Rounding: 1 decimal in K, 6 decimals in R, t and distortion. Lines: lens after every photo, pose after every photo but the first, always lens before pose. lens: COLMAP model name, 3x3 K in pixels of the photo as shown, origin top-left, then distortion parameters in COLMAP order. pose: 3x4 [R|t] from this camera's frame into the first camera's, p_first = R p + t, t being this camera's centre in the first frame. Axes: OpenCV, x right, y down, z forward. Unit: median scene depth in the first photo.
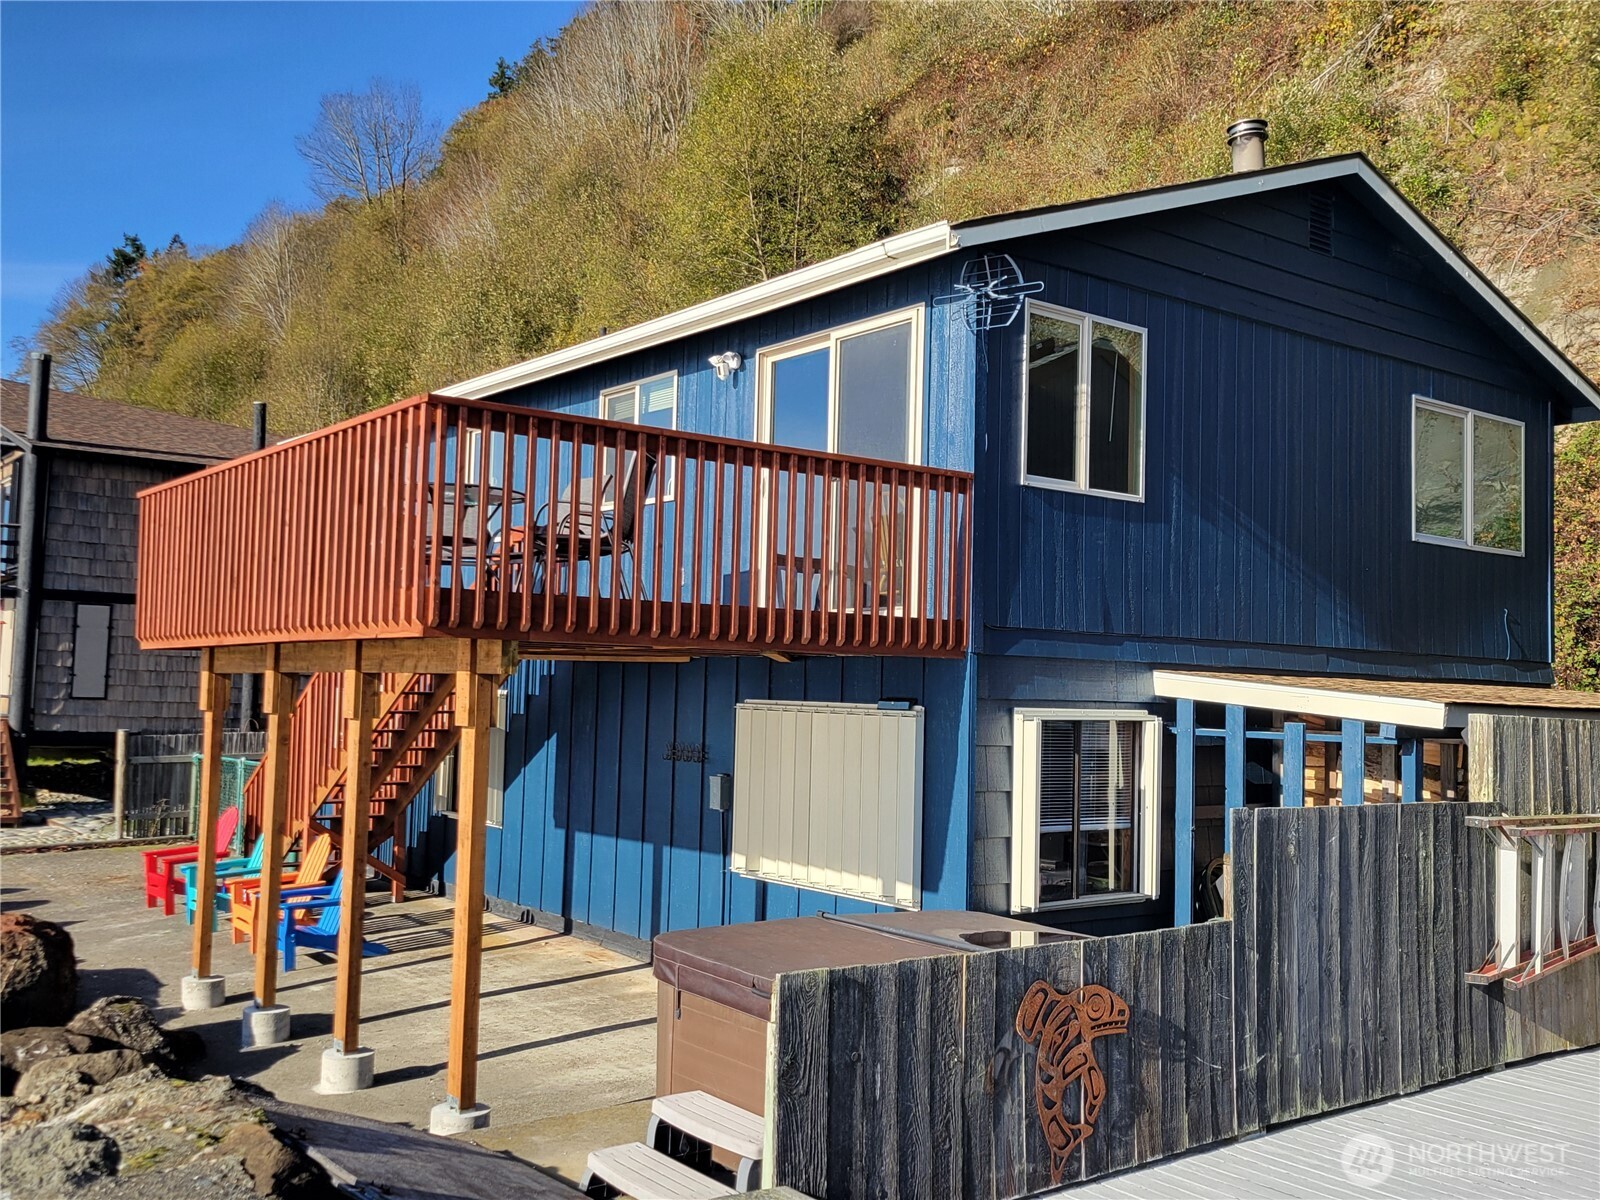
lens RADIAL K [[1465.5, 0, 800.0], [0, 1465.5, 600.0], [0, 0, 1]] dist [0.131093, 0.000216]
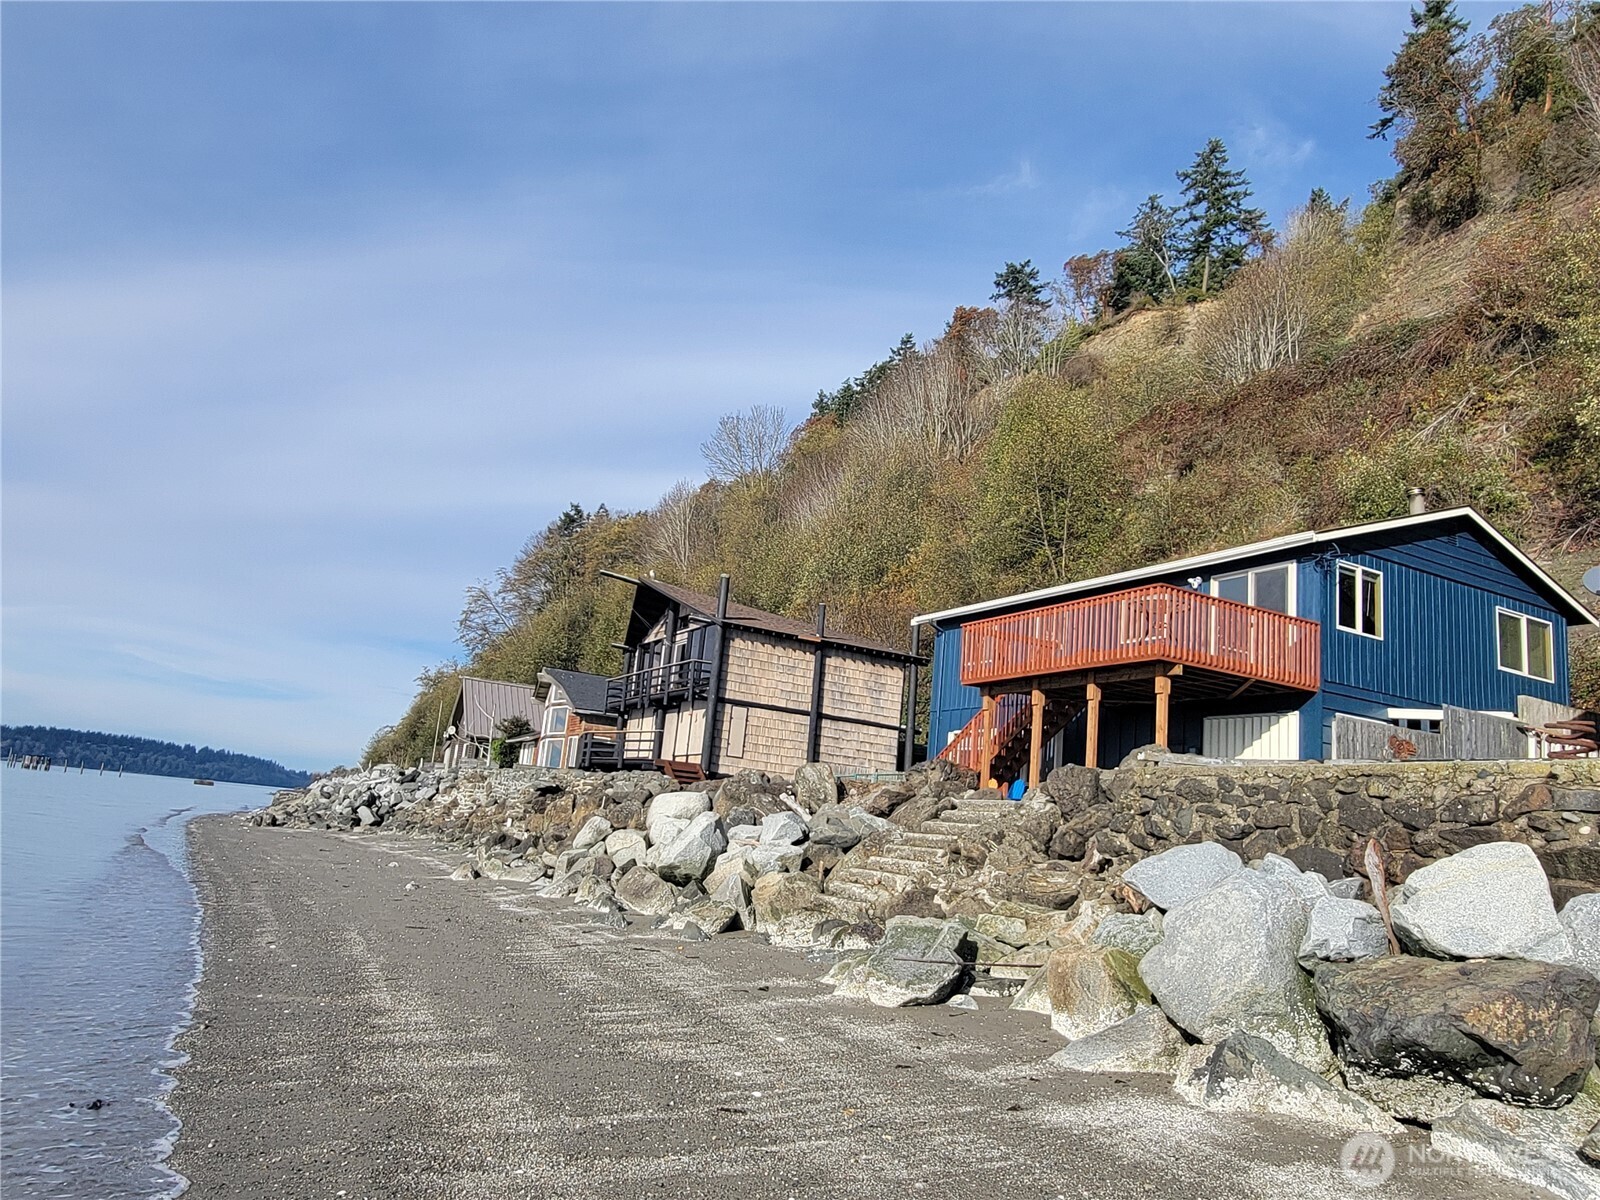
lens RADIAL K [[1109.1, 0, 789.9], [0, 1109.1, 607.3], [0, 0, 1]] dist [-0.001660, 0.008913]
pose [[0.981914, 0.034920, -0.186079, -0.083833], [-0.062604, 0.987442, -0.145047, 0.044064], [0.178677, 0.154073, 0.971769, -0.210281]]
